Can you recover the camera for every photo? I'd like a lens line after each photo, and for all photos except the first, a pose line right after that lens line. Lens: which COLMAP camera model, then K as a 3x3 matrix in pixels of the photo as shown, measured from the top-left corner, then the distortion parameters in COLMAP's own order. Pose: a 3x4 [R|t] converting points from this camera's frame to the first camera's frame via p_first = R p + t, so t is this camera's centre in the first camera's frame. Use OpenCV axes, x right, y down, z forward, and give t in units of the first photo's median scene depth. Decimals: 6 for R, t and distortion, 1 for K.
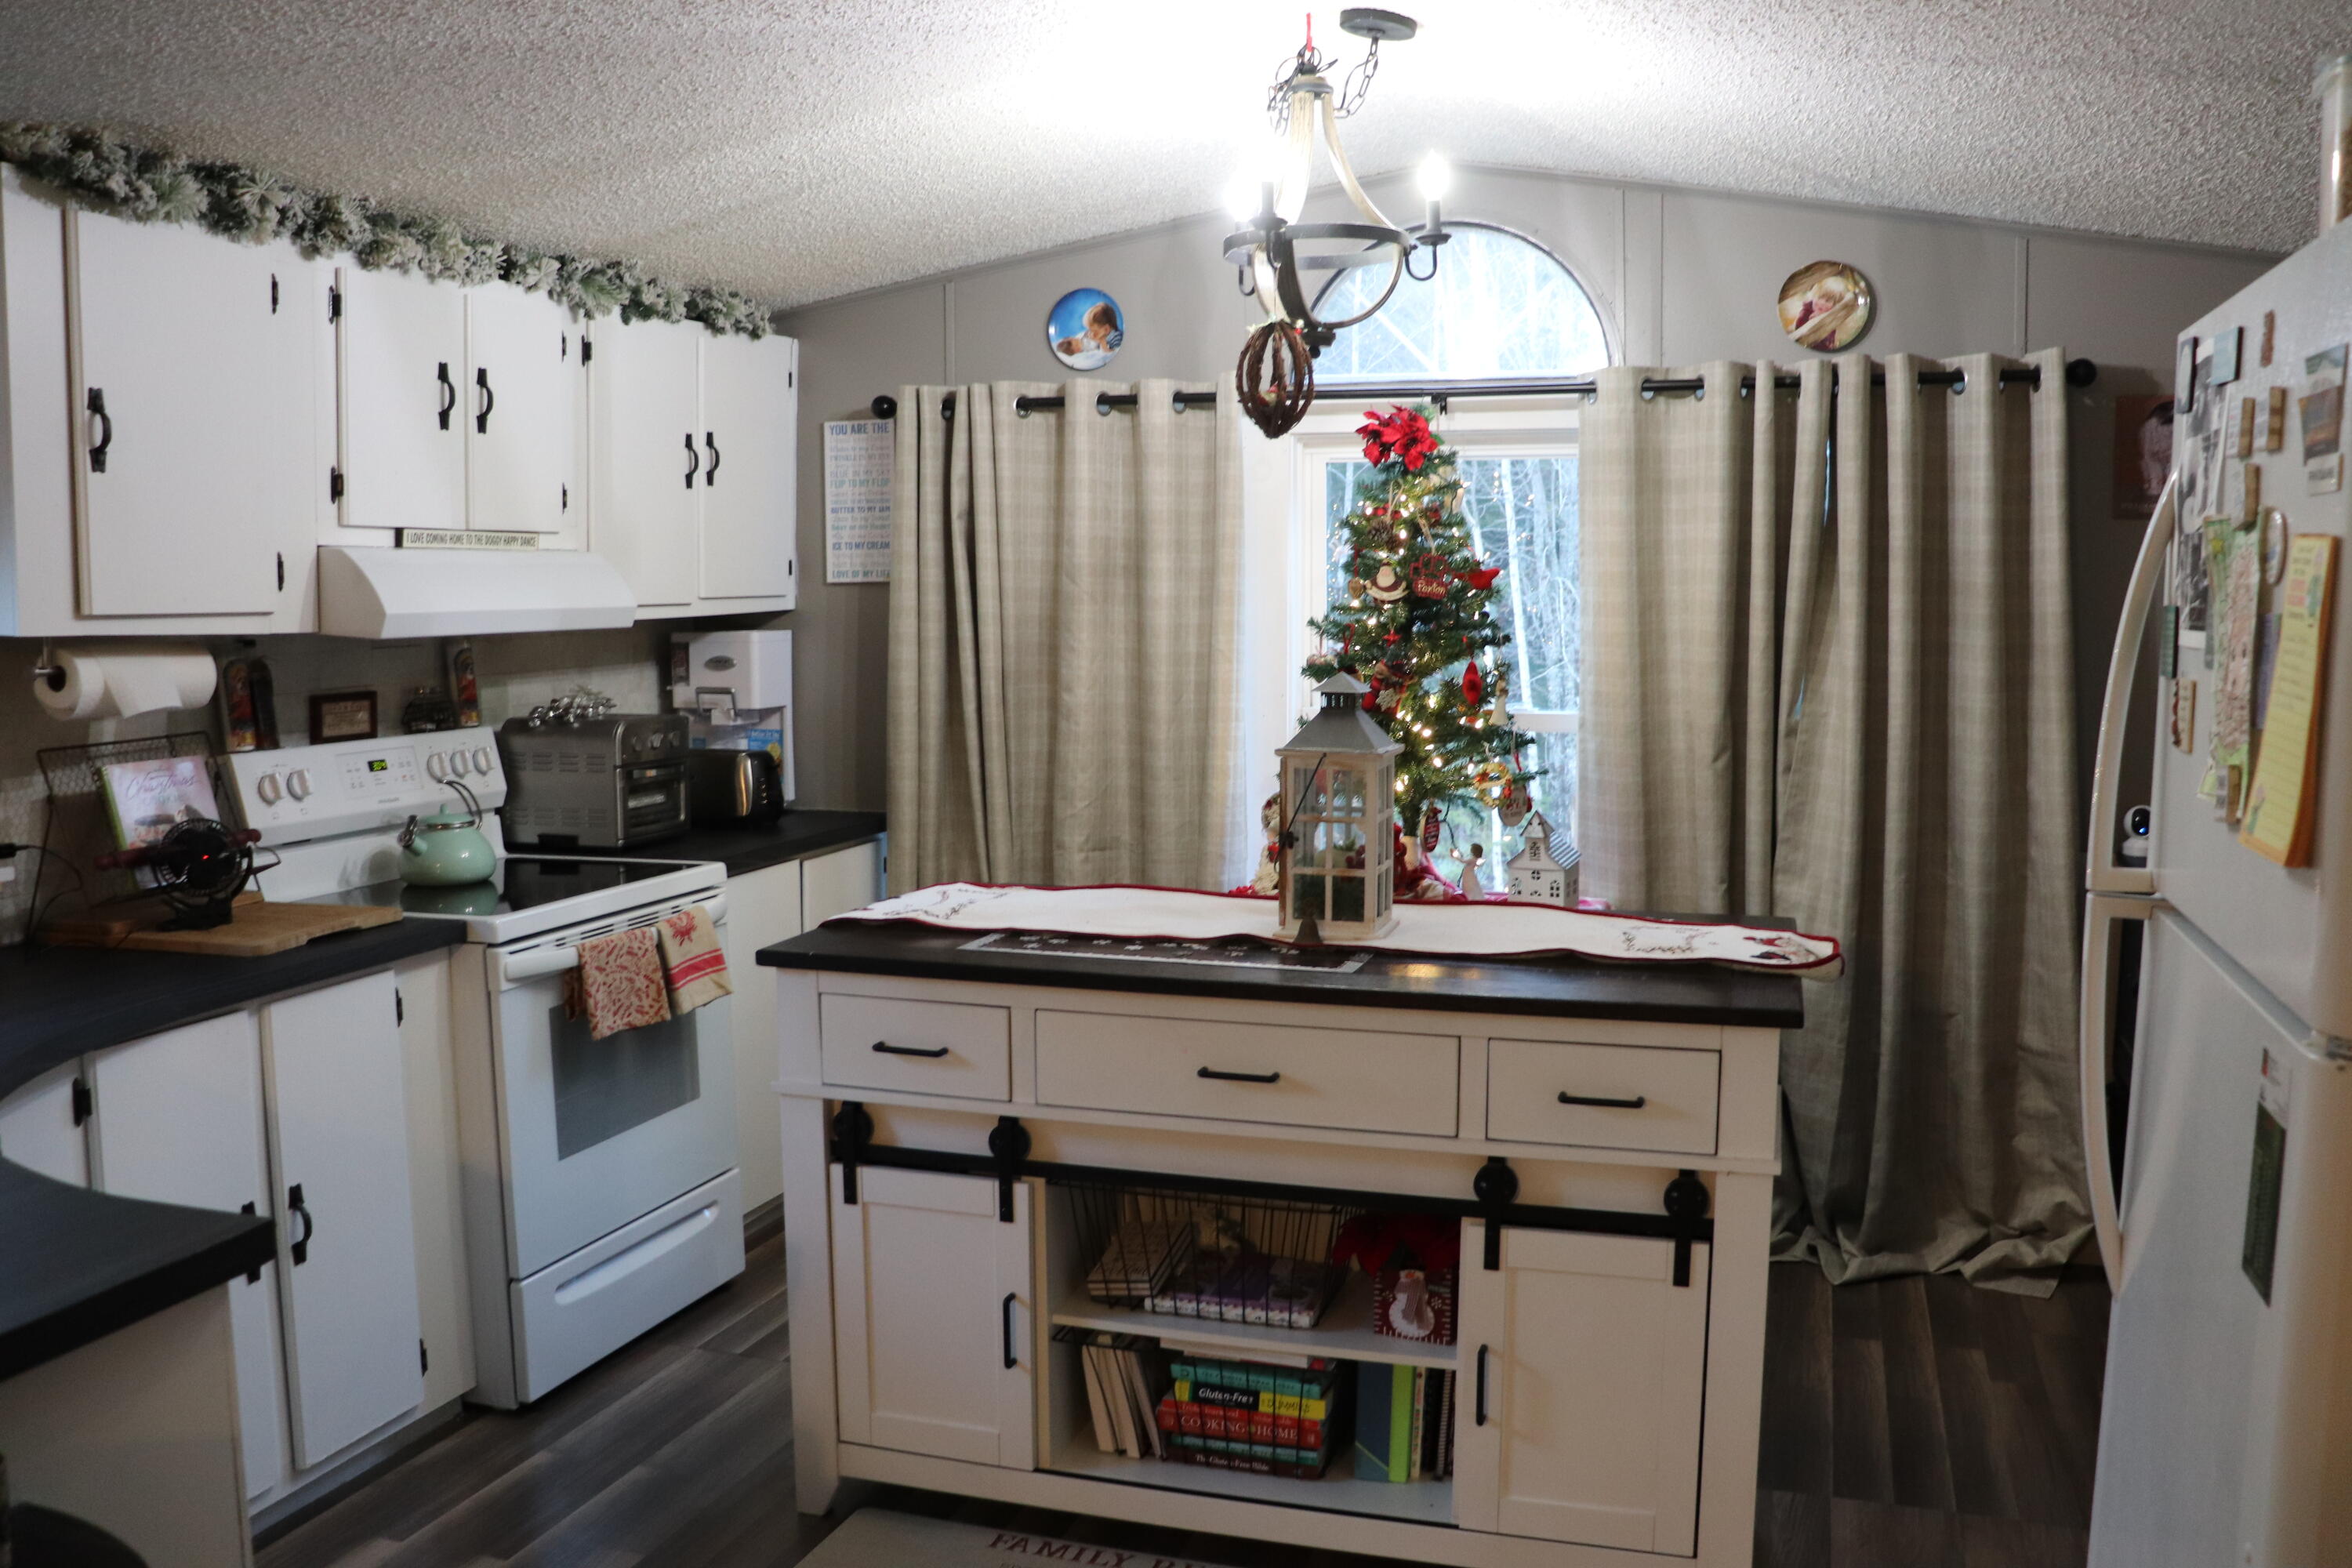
lens RADIAL K [[1916.5, 0, 1180.3], [0, 1916.5, 798.4], [0, 0, 1]] dist [-0.187166, 0.154706]
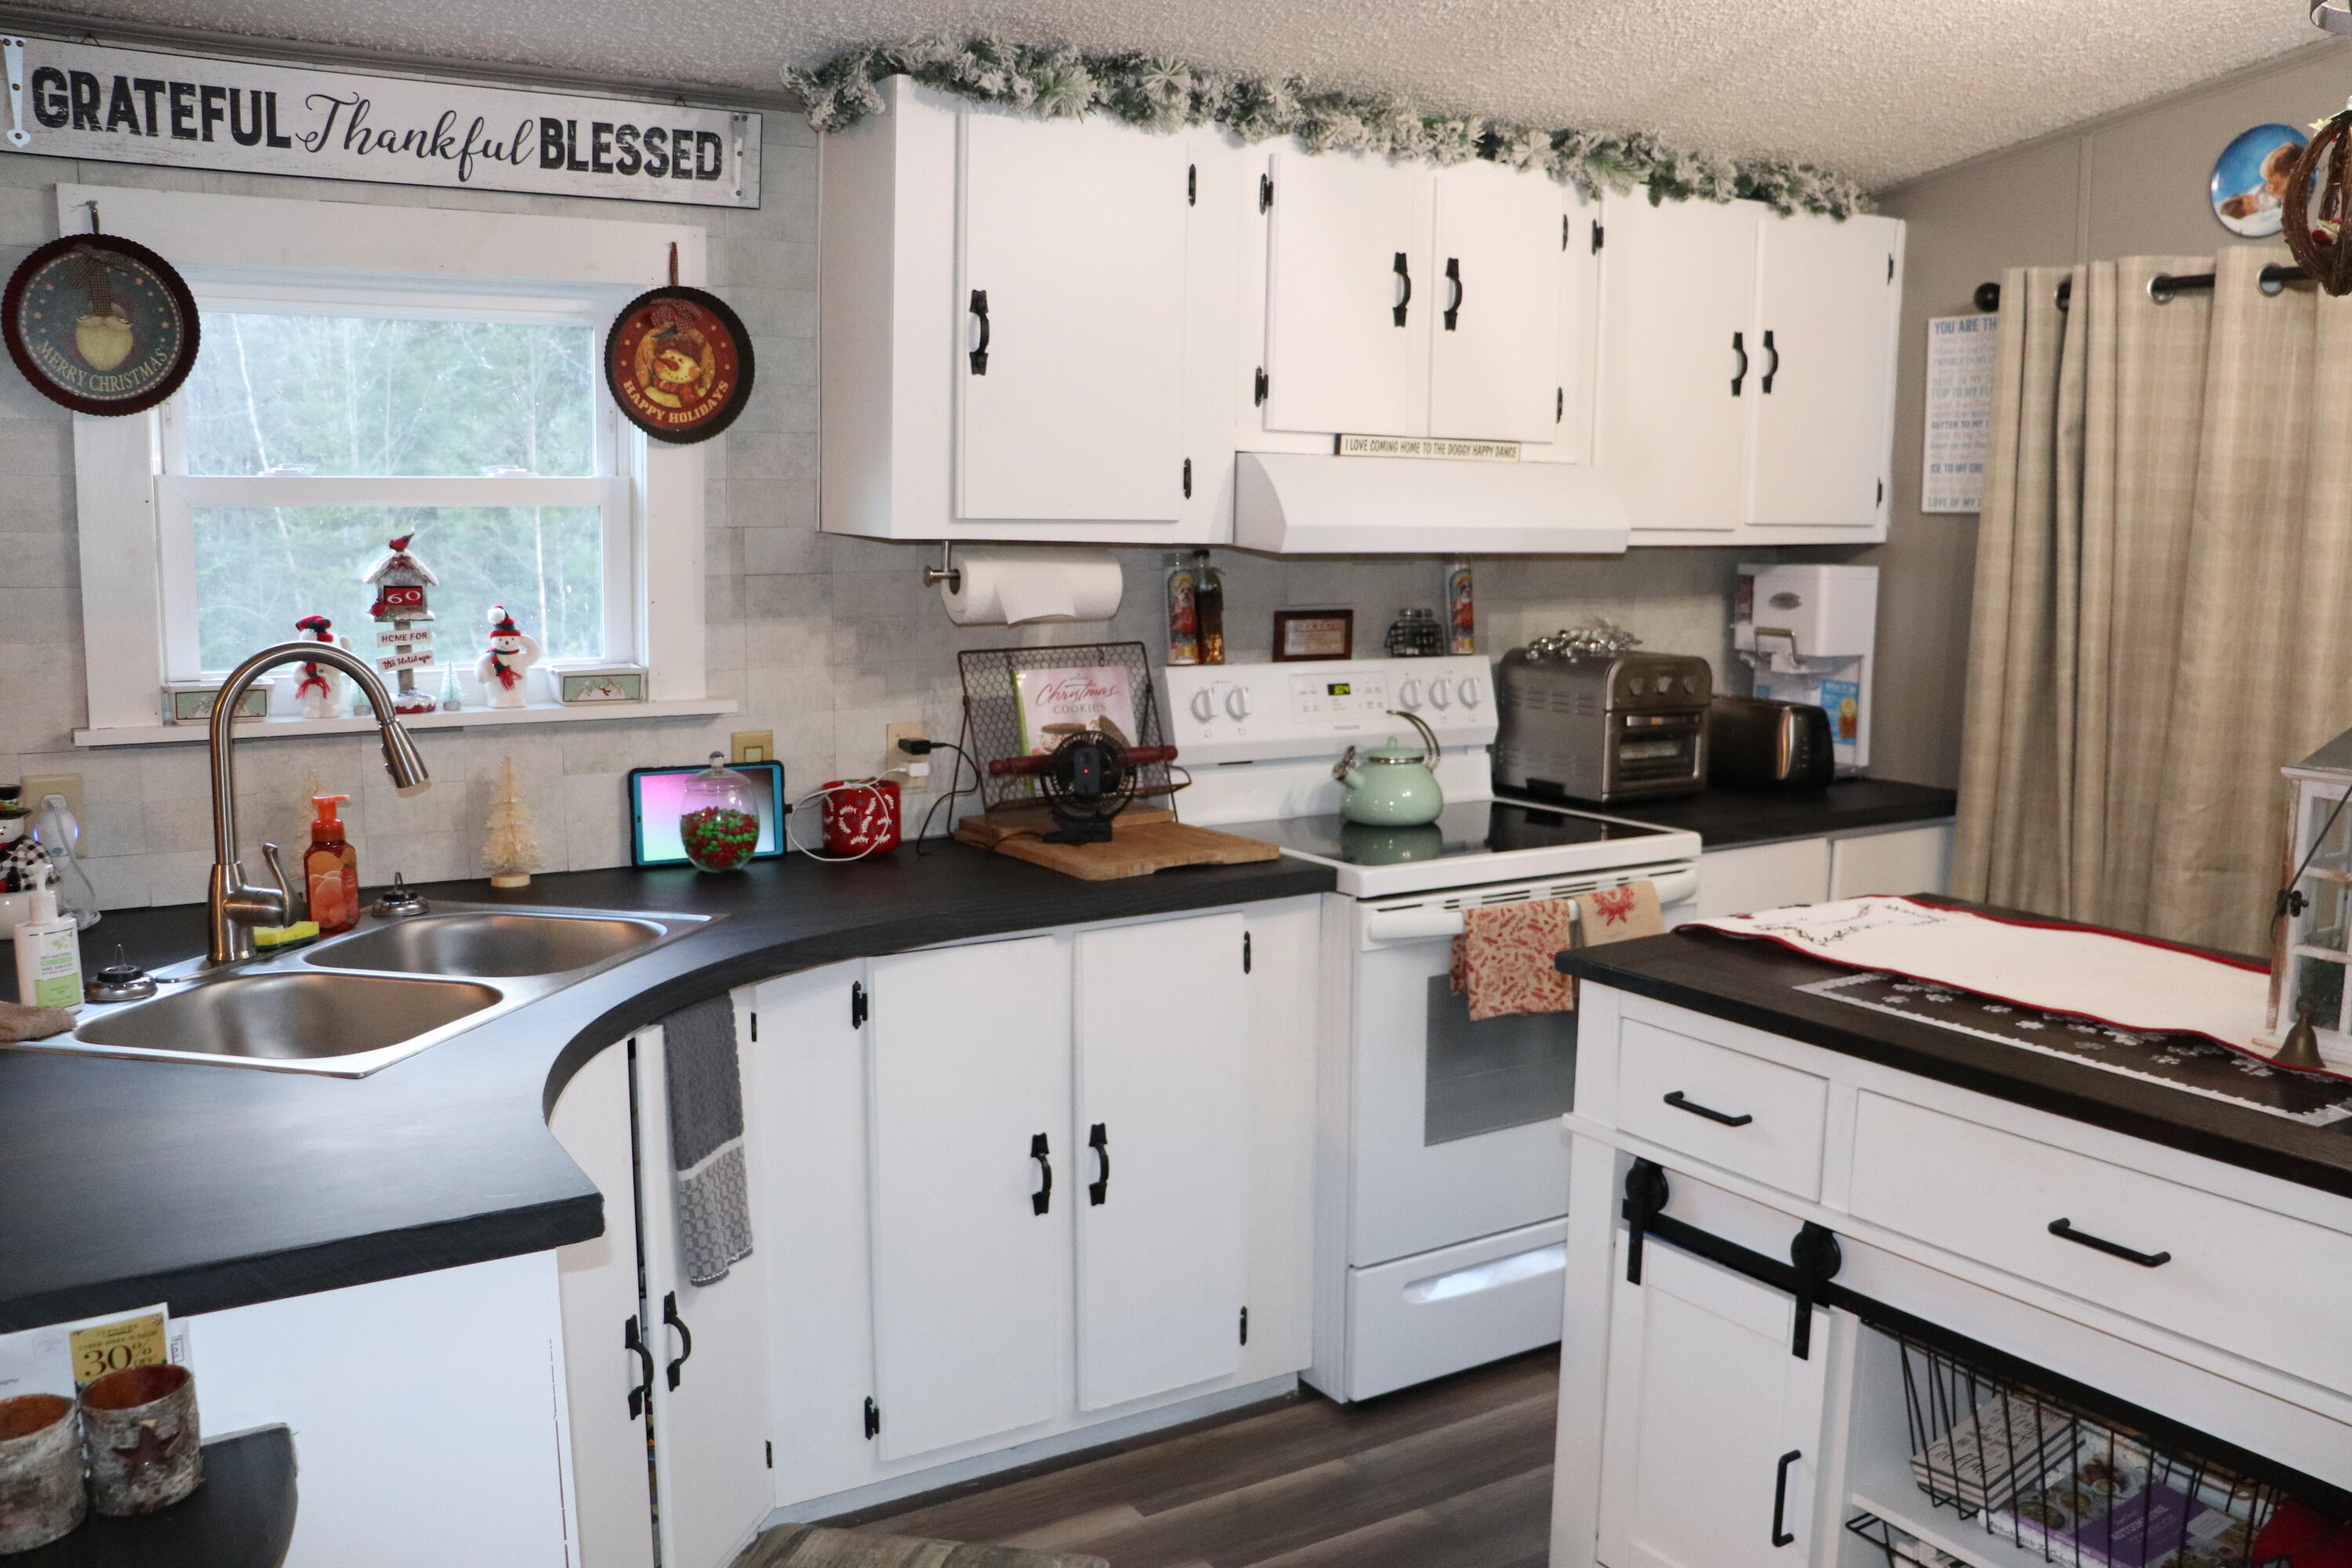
lens RADIAL K [[1916.5, 0, 1180.3], [0, 1916.5, 798.4], [0, 0, 1]] dist [-0.187166, 0.154706]
pose [[0.766969, 0.103191, -0.633333, 0.117750], [-0.080298, 0.994661, 0.064822, -0.018292], [0.636641, 0.001138, 0.771160, 0.197223]]
